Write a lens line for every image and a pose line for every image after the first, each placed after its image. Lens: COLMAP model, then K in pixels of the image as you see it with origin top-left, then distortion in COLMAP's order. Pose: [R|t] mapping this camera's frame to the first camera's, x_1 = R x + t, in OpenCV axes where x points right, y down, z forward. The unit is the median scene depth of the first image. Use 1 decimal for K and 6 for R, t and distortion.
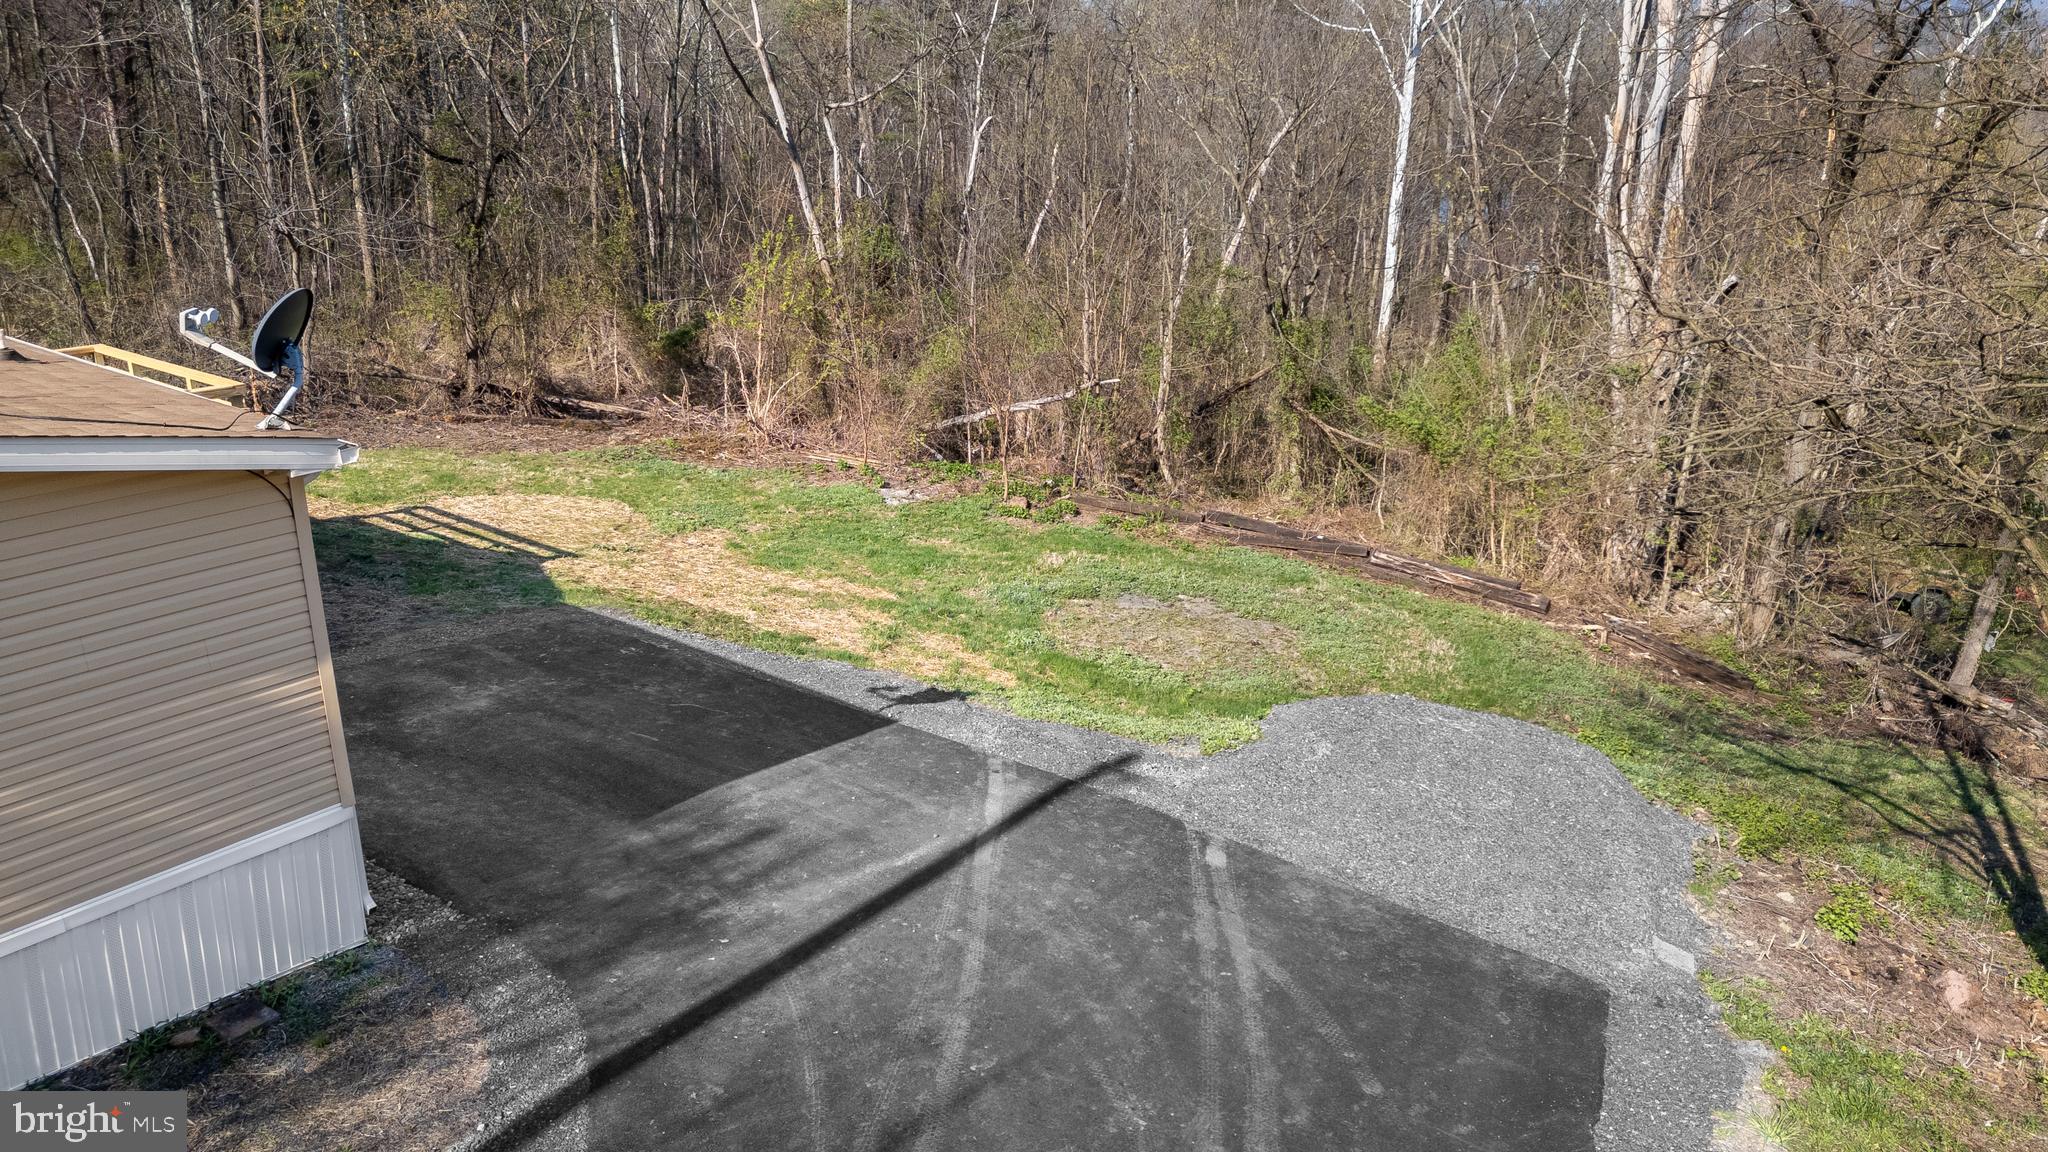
lens RADIAL K [[1463.1, 0, 1024.0], [0, 1463.1, 576.0], [0, 0, 1]] dist [0.108697, -0.114682]
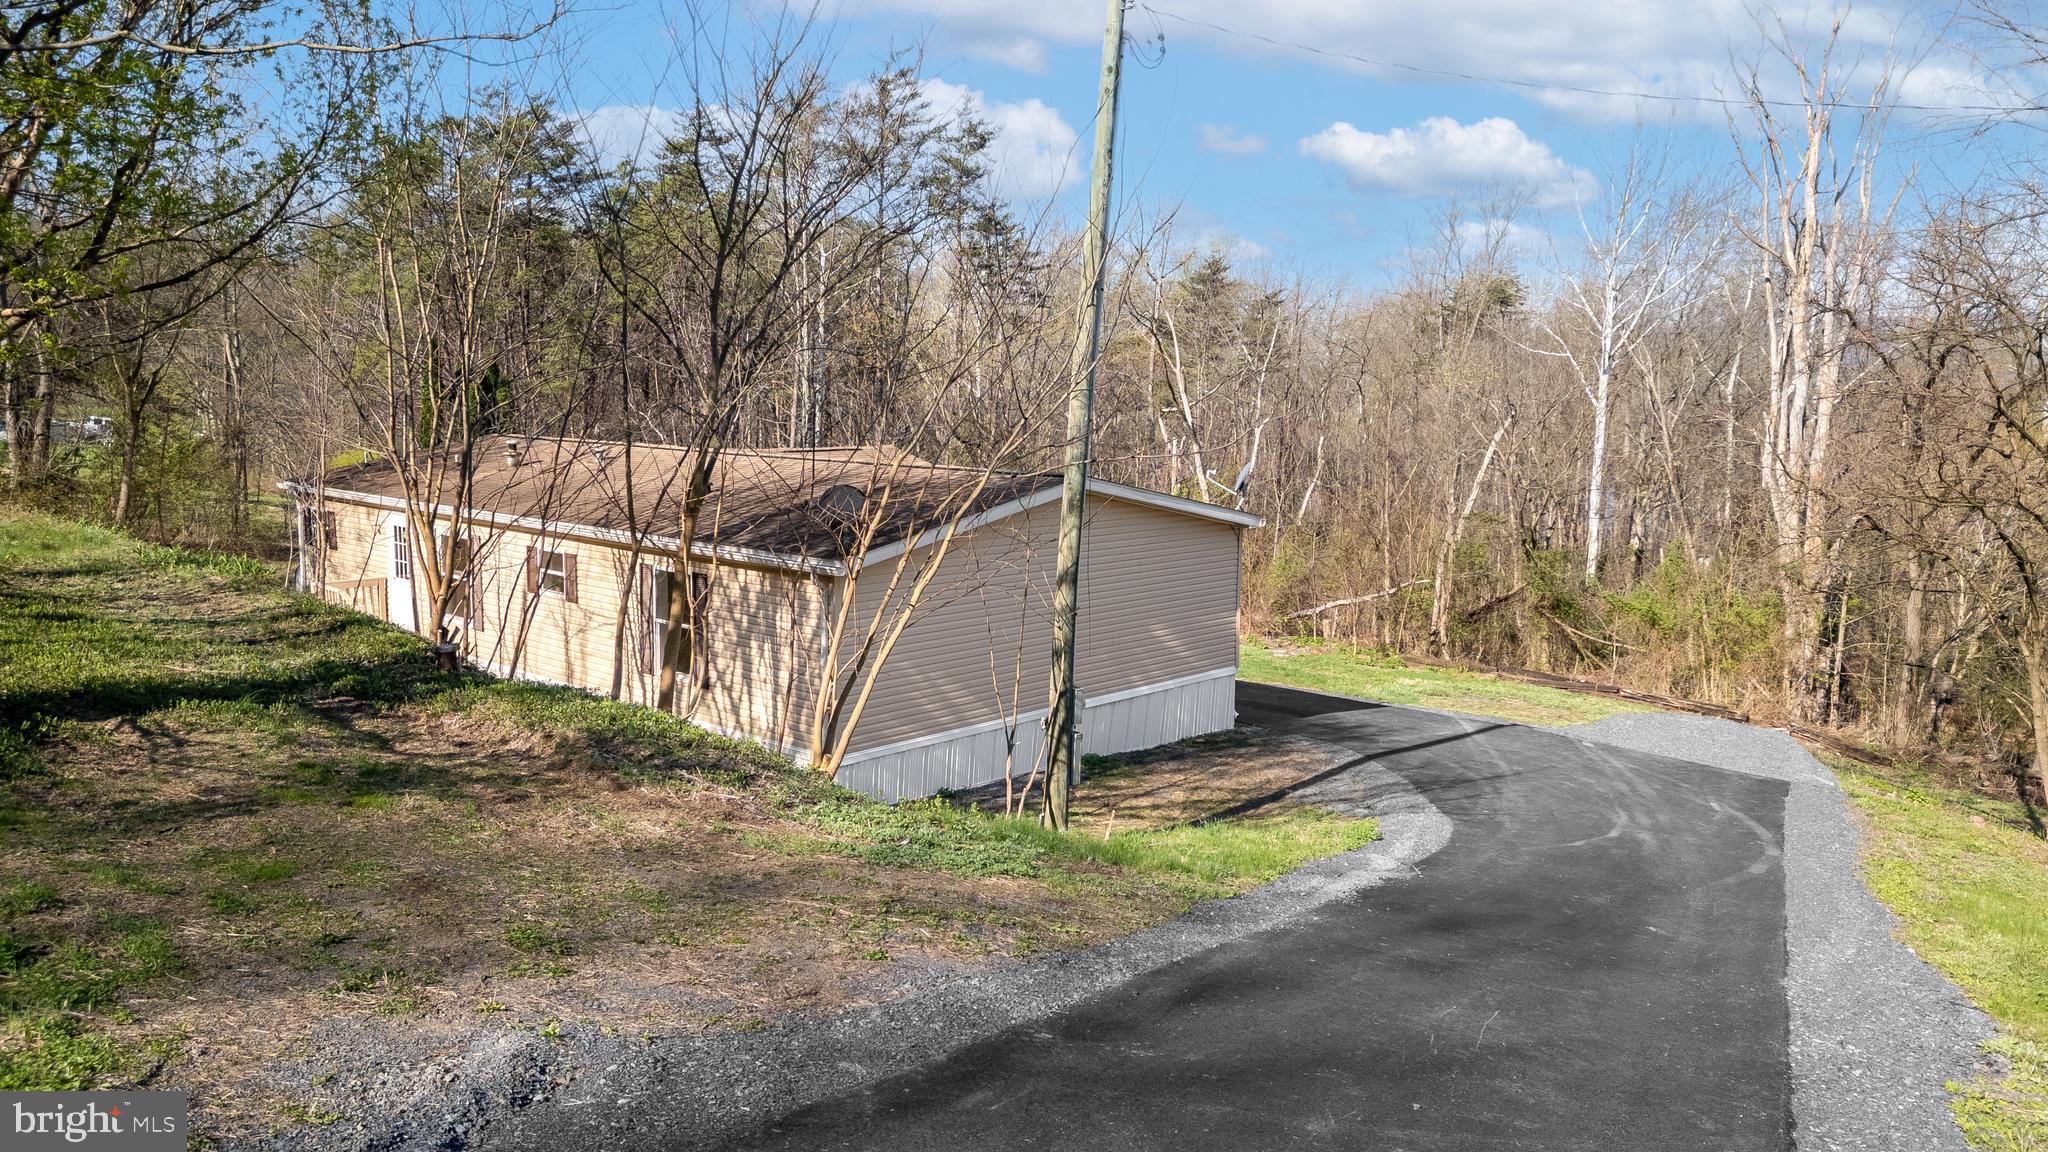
lens RADIAL K [[1422.3, 0, 1024.0], [0, 1422.3, 576.0], [0, 0, 1]] dist [0.022767, -0.001335]
pose [[0.992806, 0.012748, -0.119054, -0.142844], [-0.035679, 0.980643, -0.192529, 0.127747], [0.114295, 0.195391, 0.974043, -0.370591]]
